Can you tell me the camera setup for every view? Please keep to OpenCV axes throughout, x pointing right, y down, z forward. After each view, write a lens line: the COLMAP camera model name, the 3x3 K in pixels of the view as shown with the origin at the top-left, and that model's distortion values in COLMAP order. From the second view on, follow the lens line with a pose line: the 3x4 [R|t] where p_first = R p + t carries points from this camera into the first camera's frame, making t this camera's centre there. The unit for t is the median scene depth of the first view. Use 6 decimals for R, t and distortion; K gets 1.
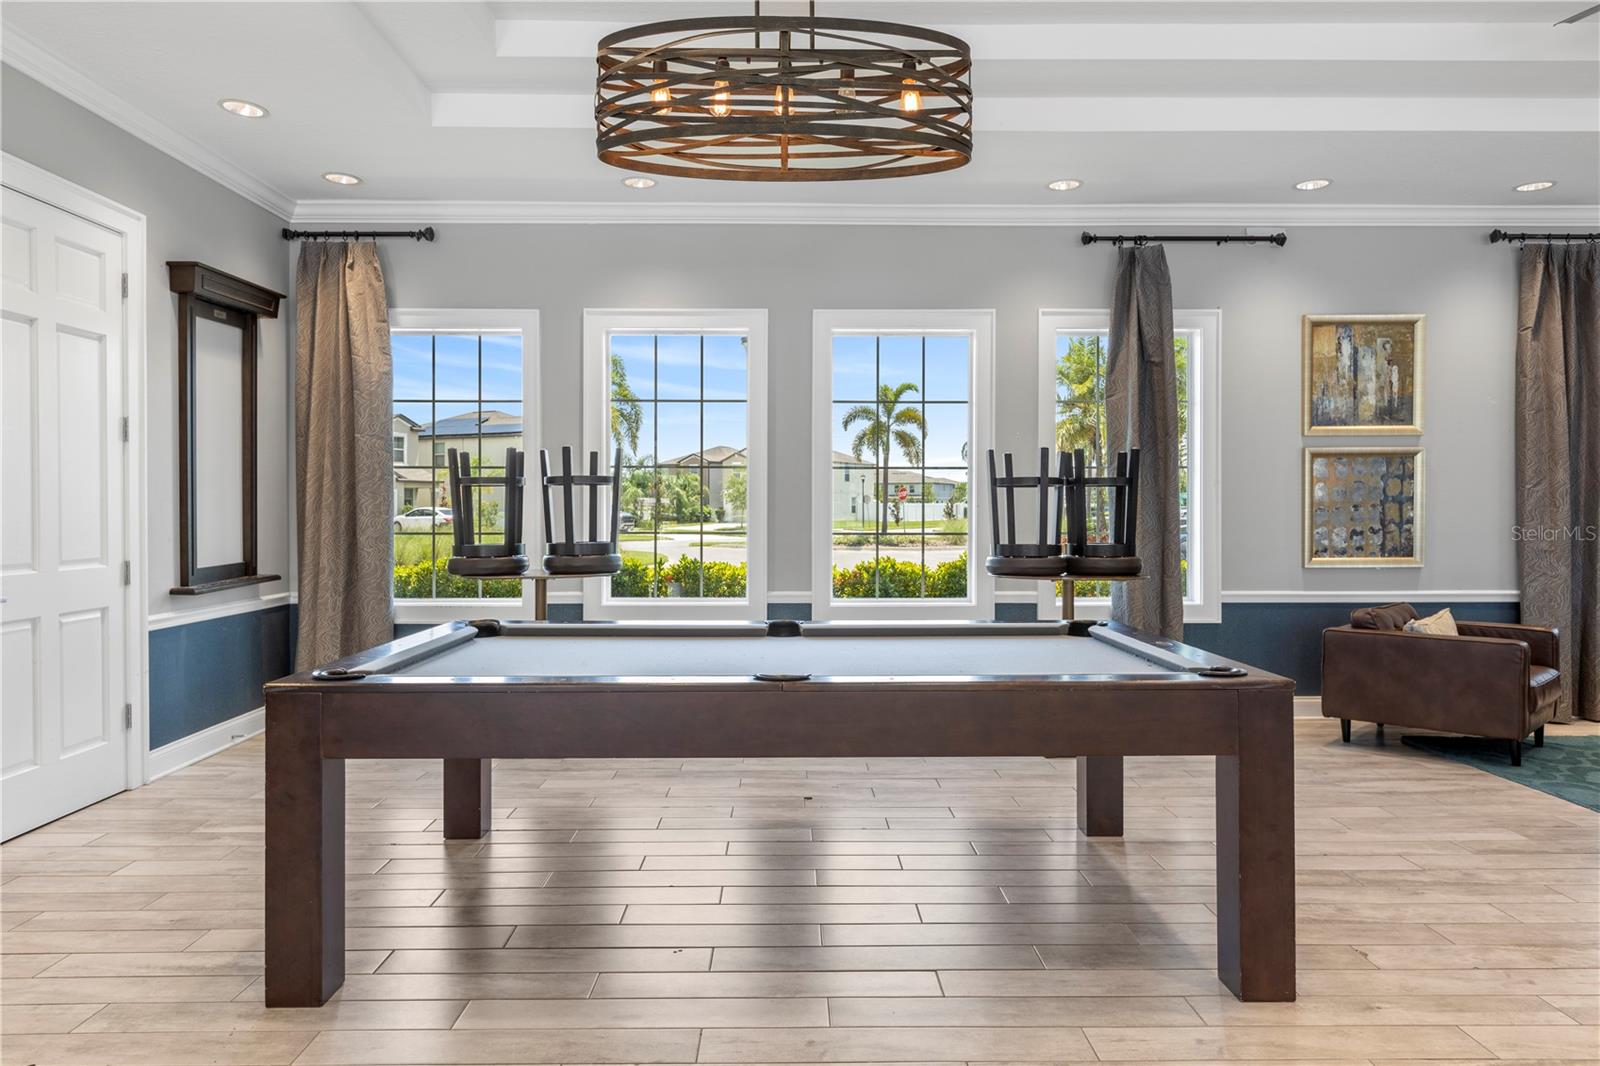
lens RADIAL K [[1015.4, 0, 791.3], [0, 1015.4, 504.9], [0, 0, 1]] dist [0.000113, -0.001869]
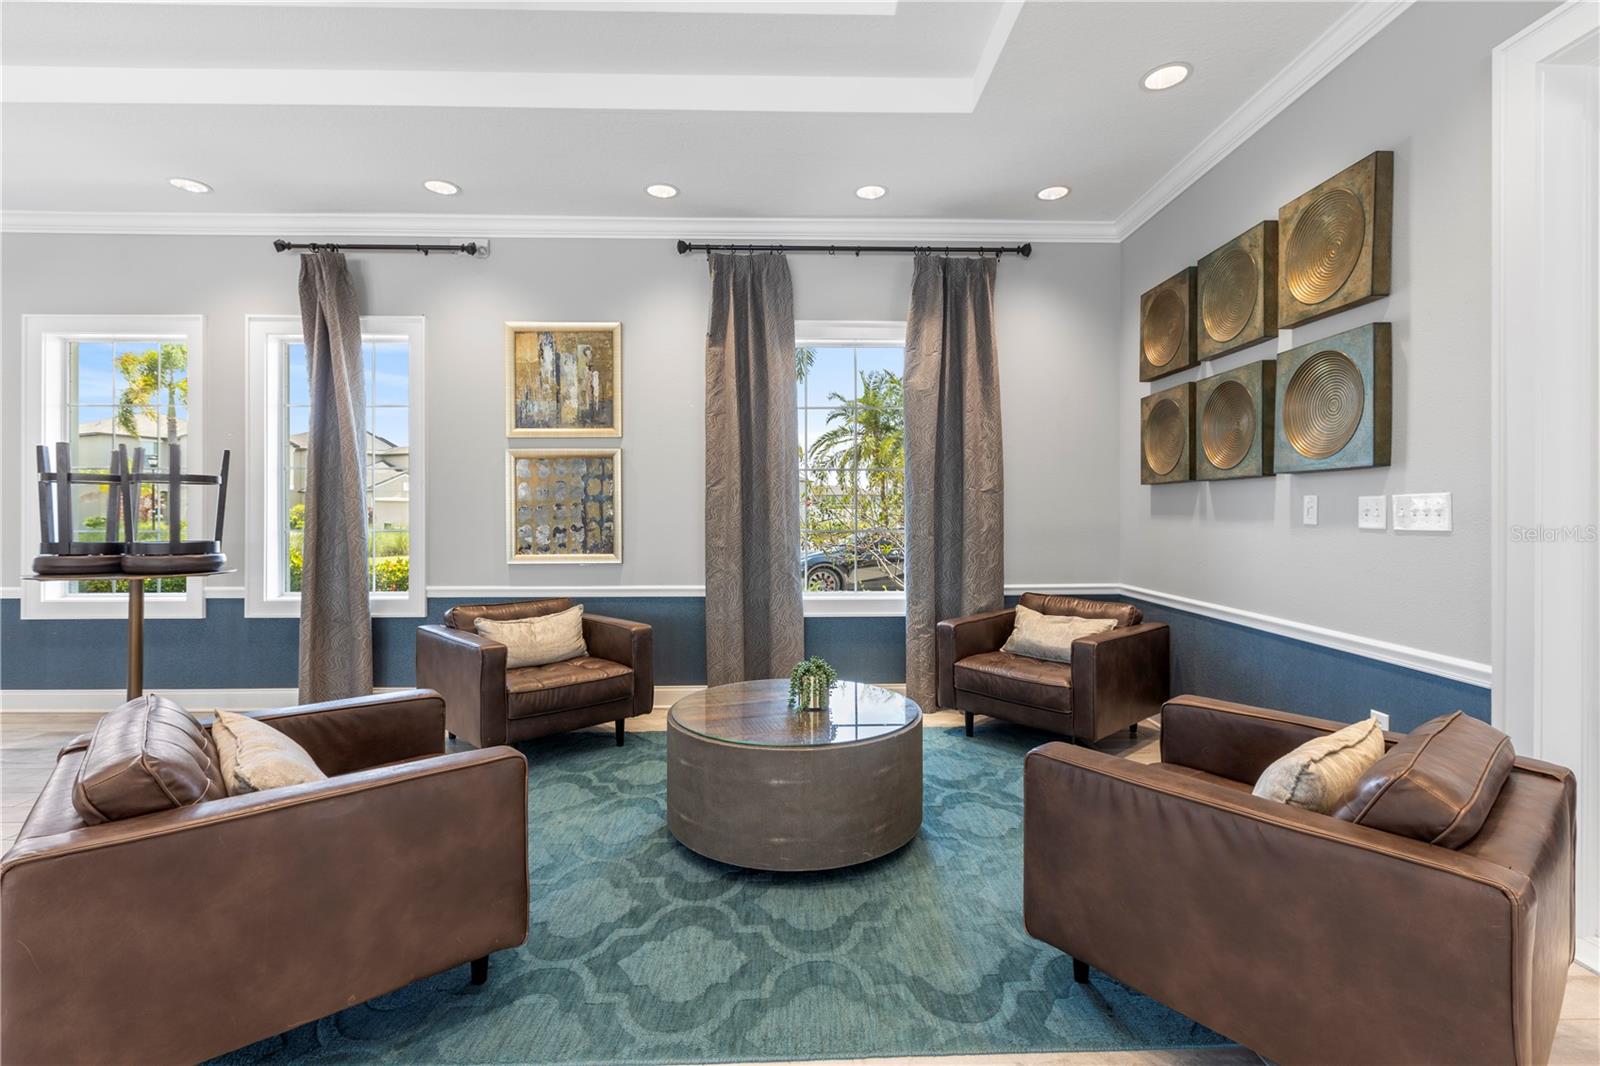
lens RADIAL K [[730.4, 0, 795.7], [0, 730.4, 509.4], [0, 0, 1]] dist [0.010521, 0.000653]
pose [[0.999974, 0.001313, 0.007133, 0.796964], [-0.001257, 0.999969, -0.007819, 0.011312], [-0.007143, 0.007810, 0.999944, 0.244624]]
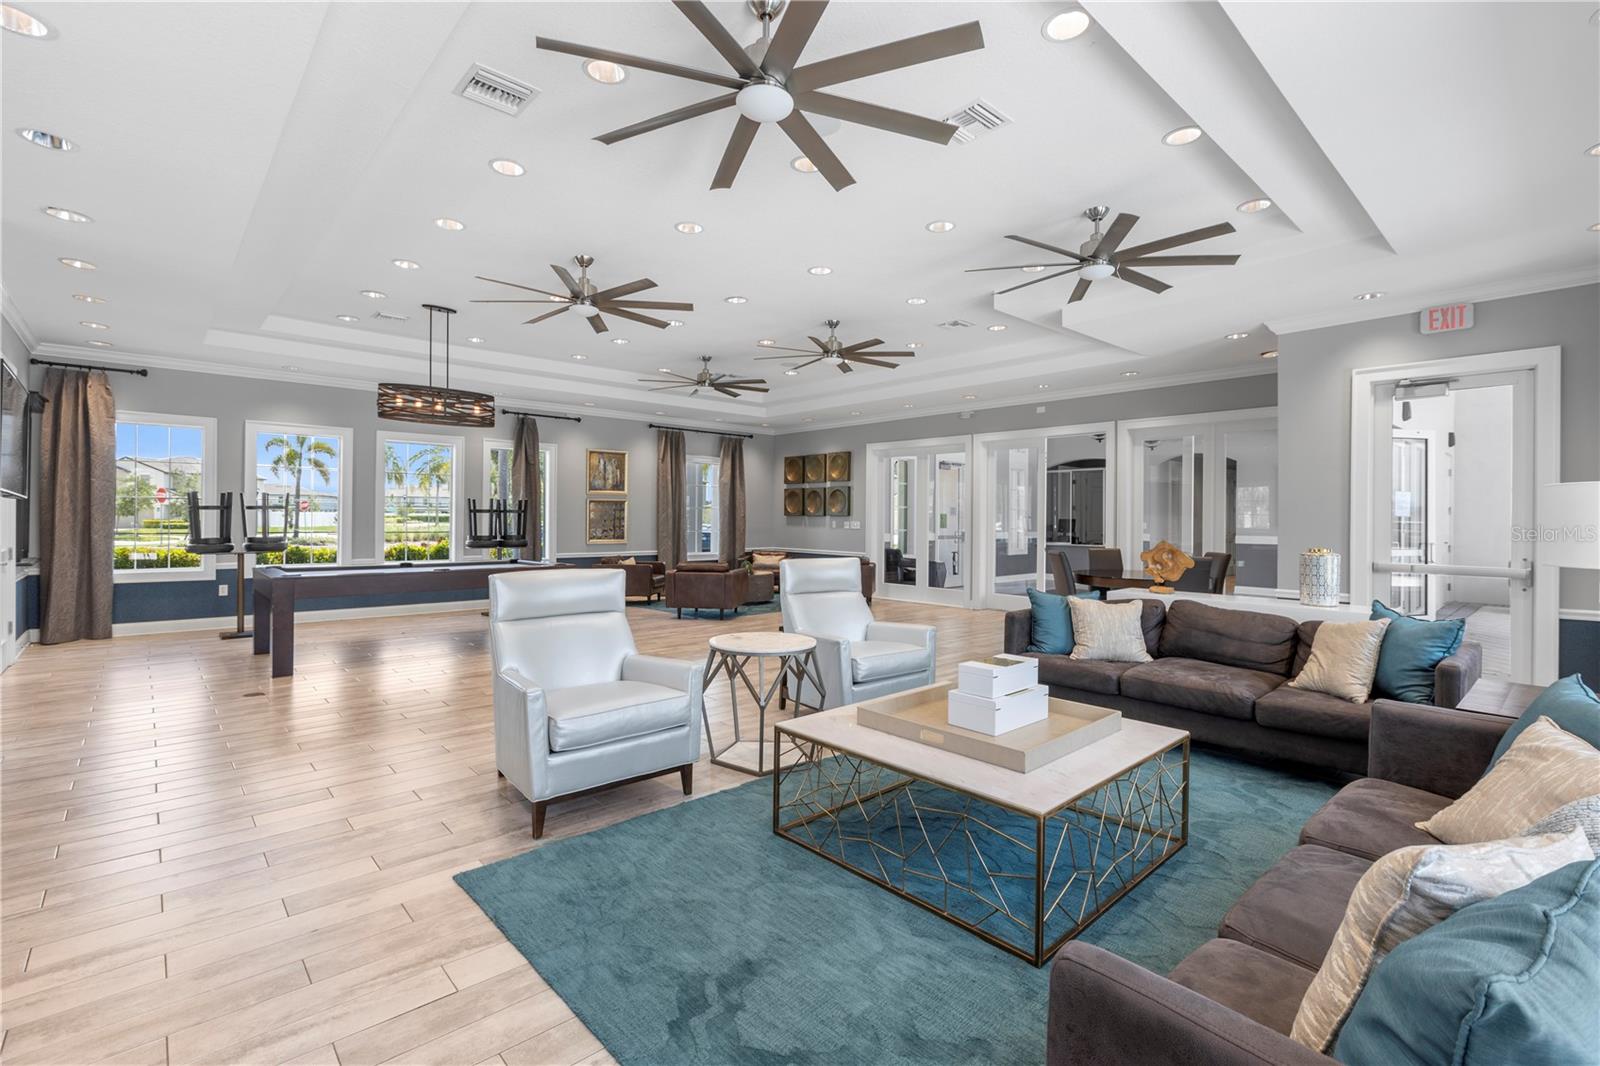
lens RADIAL K [[730.4, 0, 798.3], [0, 730.4, 525.7], [0, 0, 1]] dist [0.010521, 0.000653]
pose [[0.746097, -0.000618, 0.665837, -0.351159], [-0.008509, 0.999909, 0.010462, -0.010273], [-0.665782, -0.013472, 0.746024, -0.786742]]
